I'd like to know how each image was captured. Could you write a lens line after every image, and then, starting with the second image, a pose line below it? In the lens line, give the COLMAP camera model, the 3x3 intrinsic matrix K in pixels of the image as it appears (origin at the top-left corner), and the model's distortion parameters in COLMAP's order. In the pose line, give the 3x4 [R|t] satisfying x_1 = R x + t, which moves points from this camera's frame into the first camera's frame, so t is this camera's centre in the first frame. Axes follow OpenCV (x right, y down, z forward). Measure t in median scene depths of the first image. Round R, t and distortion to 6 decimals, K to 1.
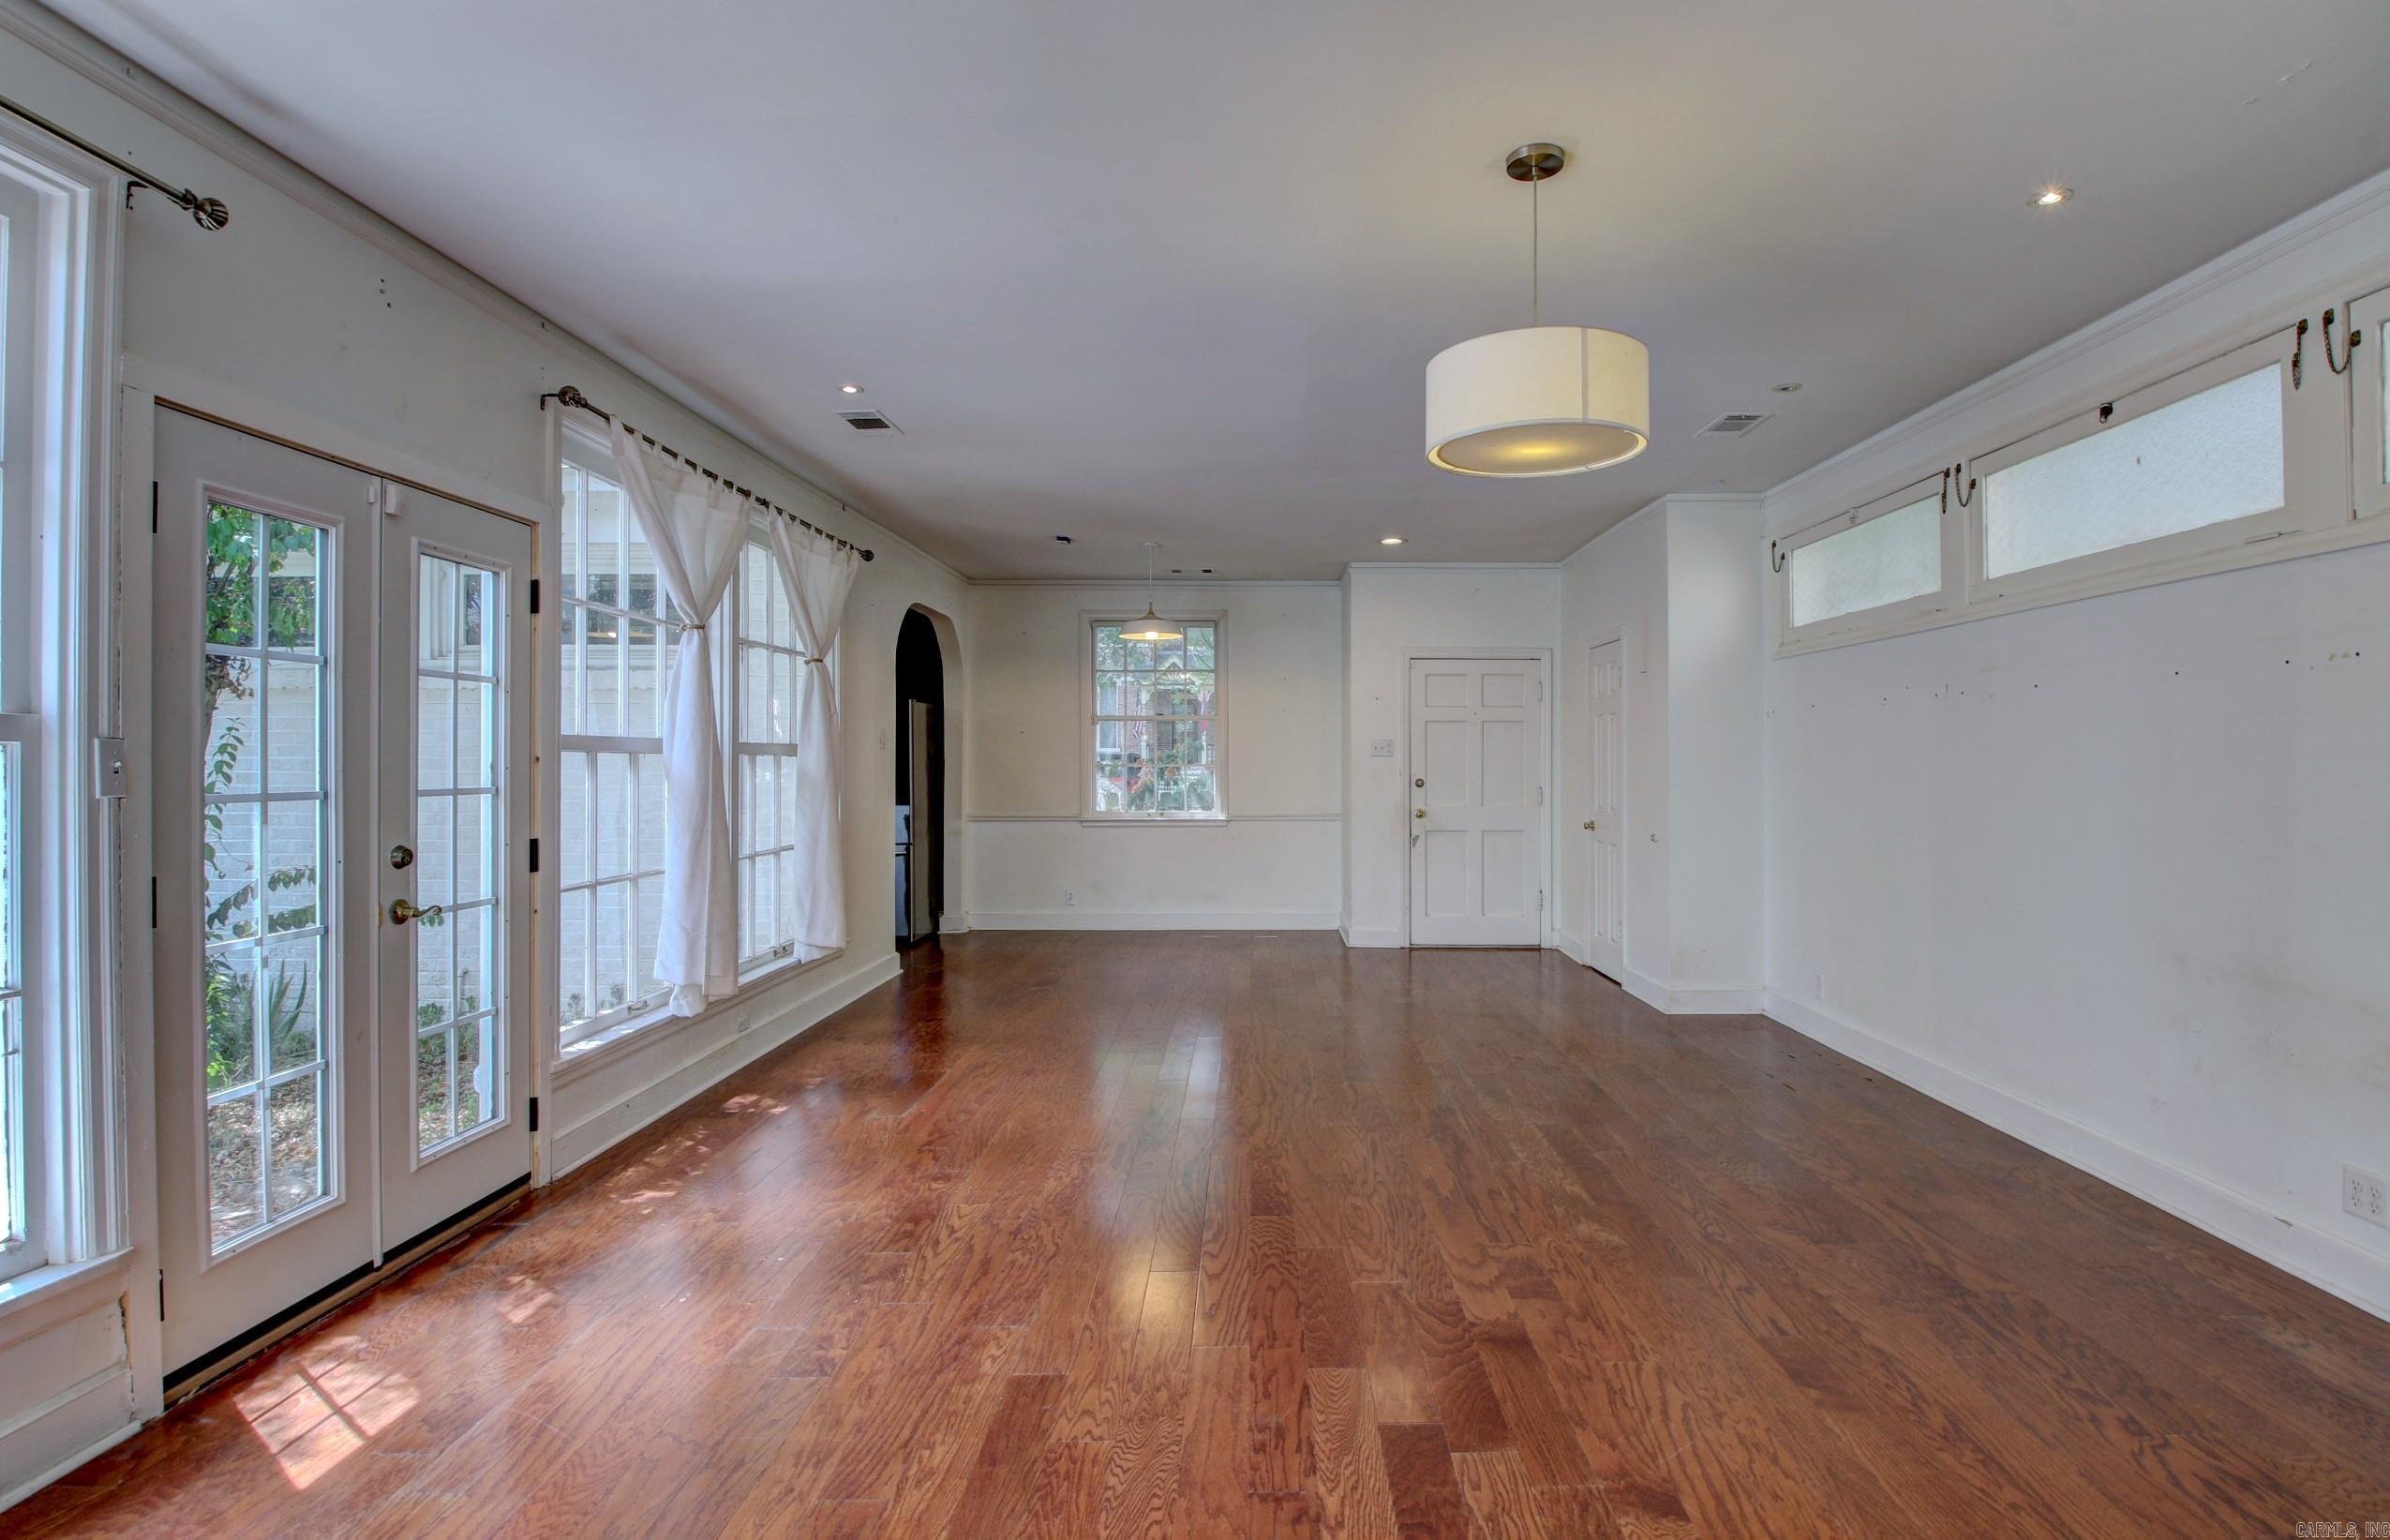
lens RADIAL K [[1154.1, 0, 1277.0], [0, 1154.1, 771.1], [0, 0, 1]] dist [-0.030573, -0.001635]
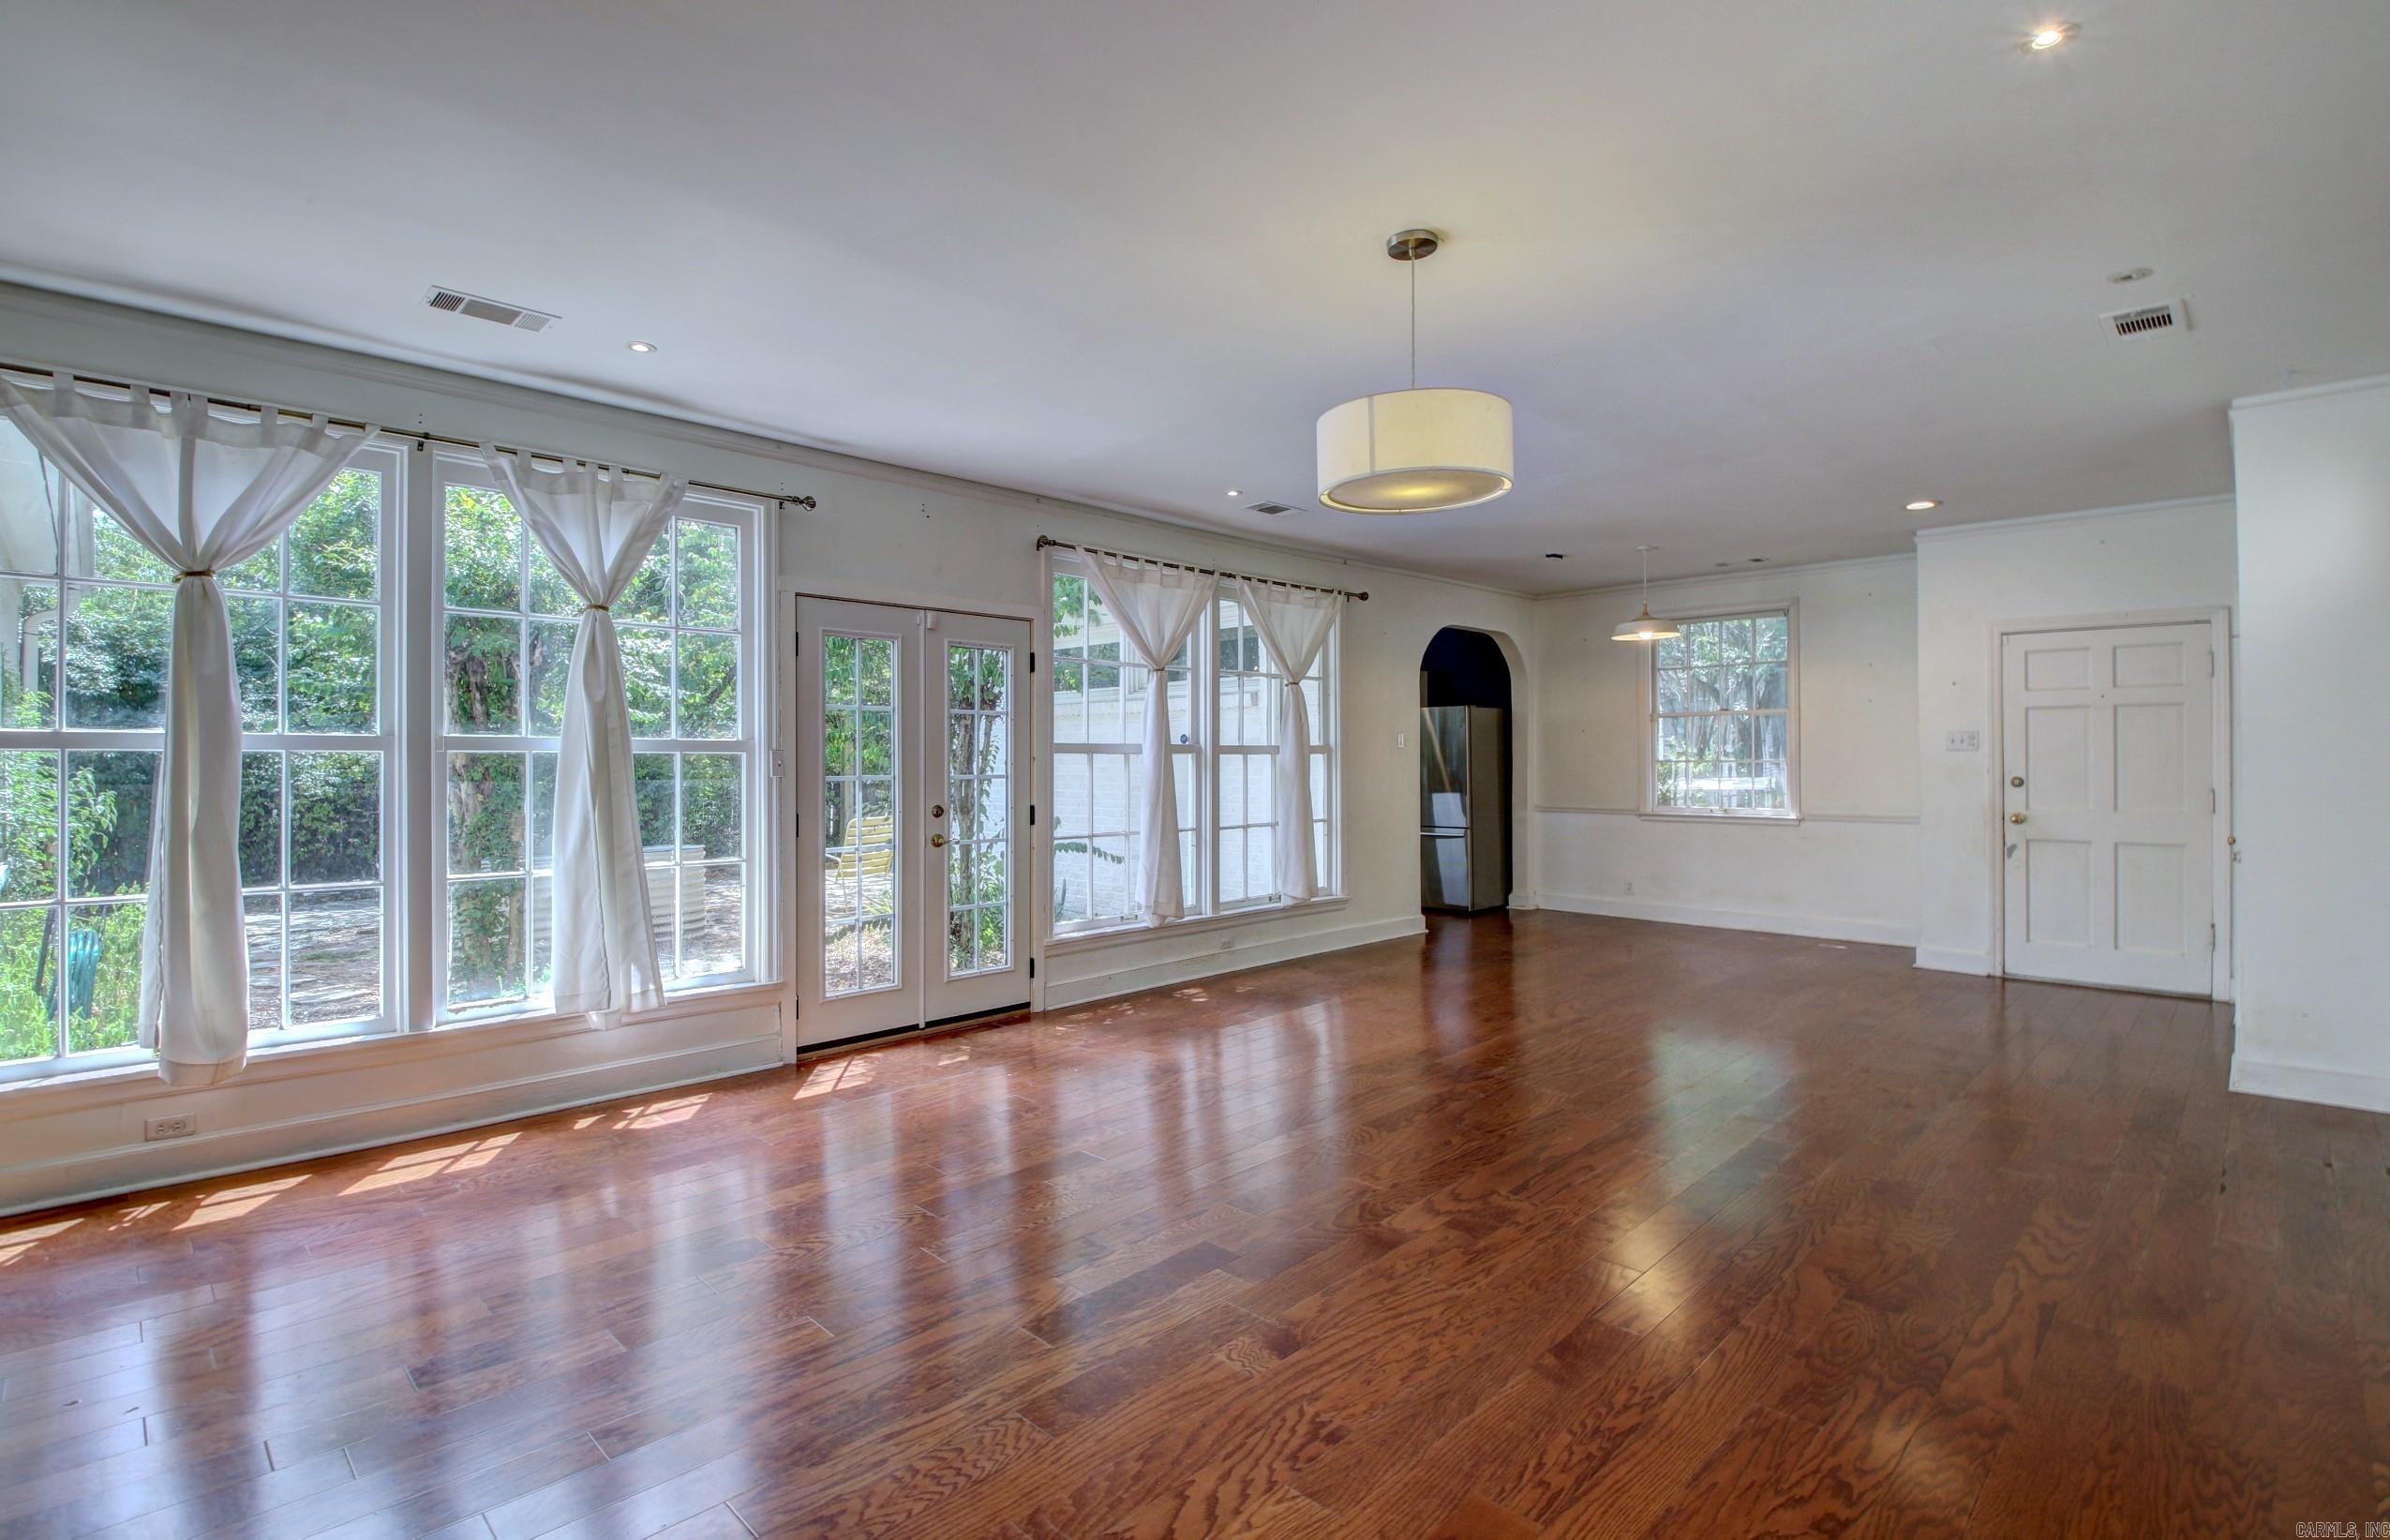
lens RADIAL K [[1107.7, 0, 1189.4], [0, 1107.7, 765.4], [0, 0, 1]] dist [0.014285, -0.019883]
pose [[0.694913, 0.004800, -0.719078, 0.324545], [-0.003317, 0.999988, 0.003469, -0.002767], [0.719086, -0.000026, 0.694921, 0.013810]]
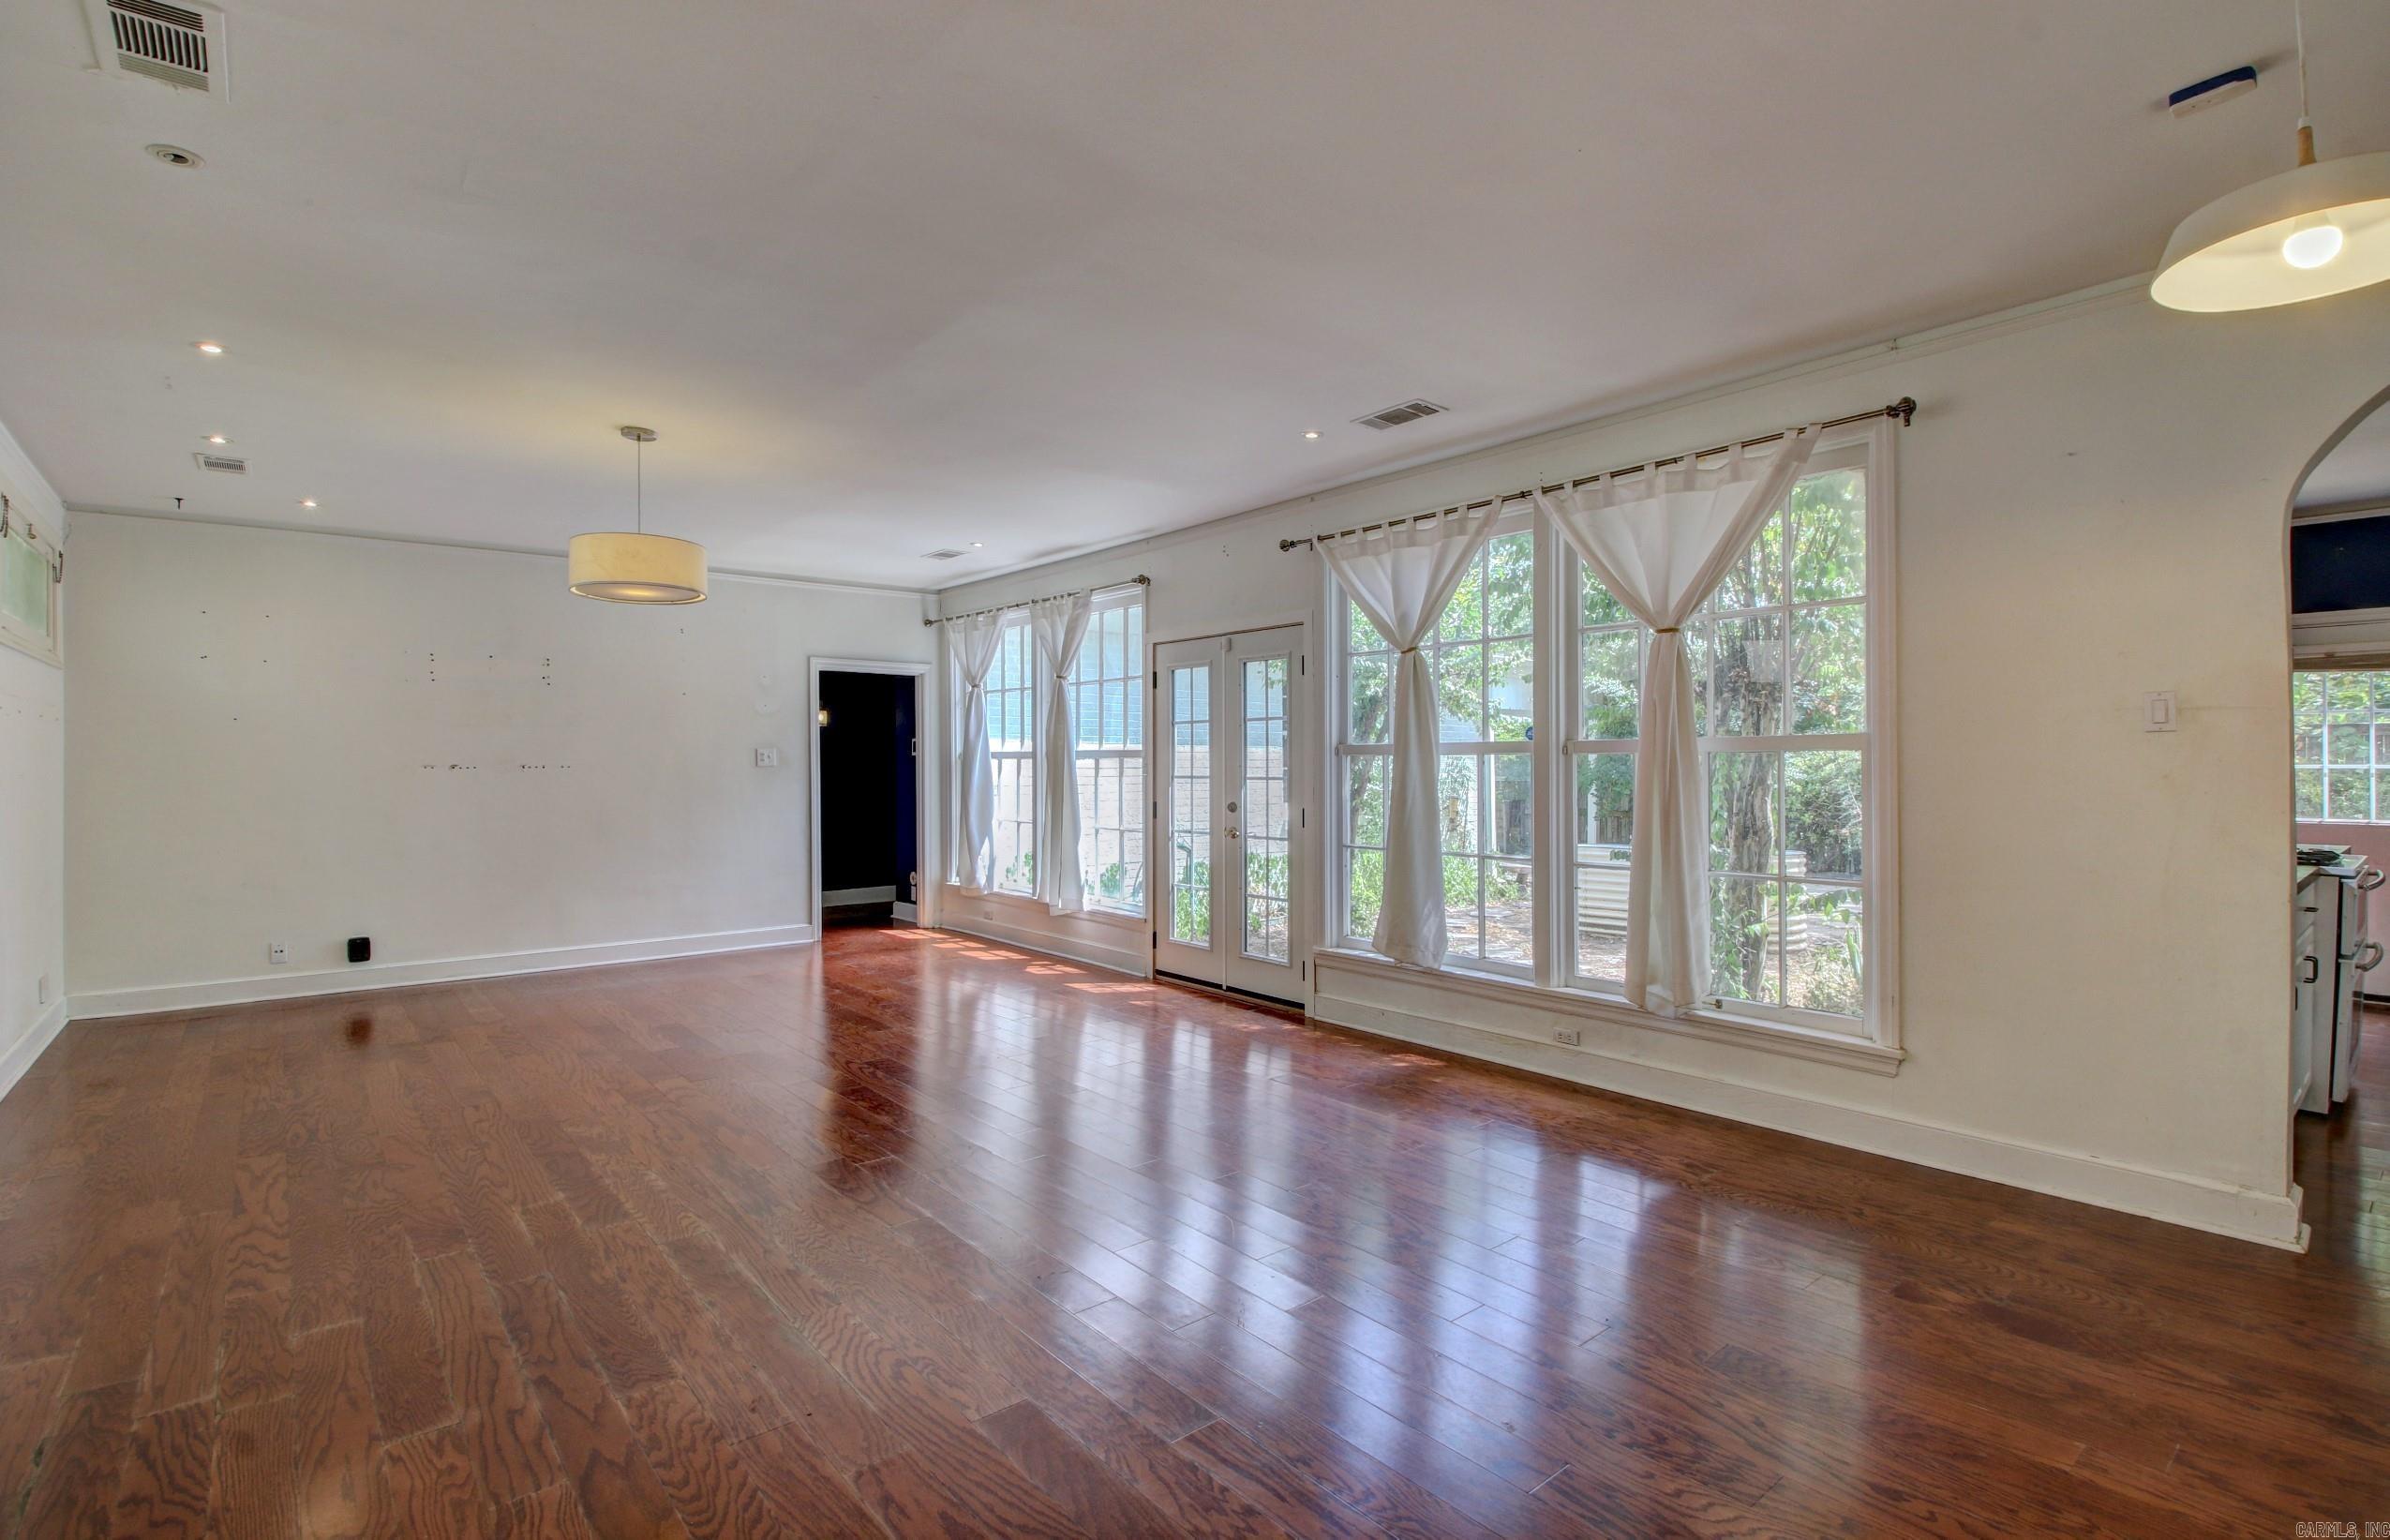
lens RADIAL K [[1107.7, 0, 1173.1], [0, 1107.7, 756.7], [0, 0, 1]] dist [0.014285, -0.019883]
pose [[-0.792555, 0.004322, -0.609785, 0.232001], [0.005395, 0.999985, 0.000075, -0.008826], [0.609777, -0.003231, -0.792567, 1.065413]]
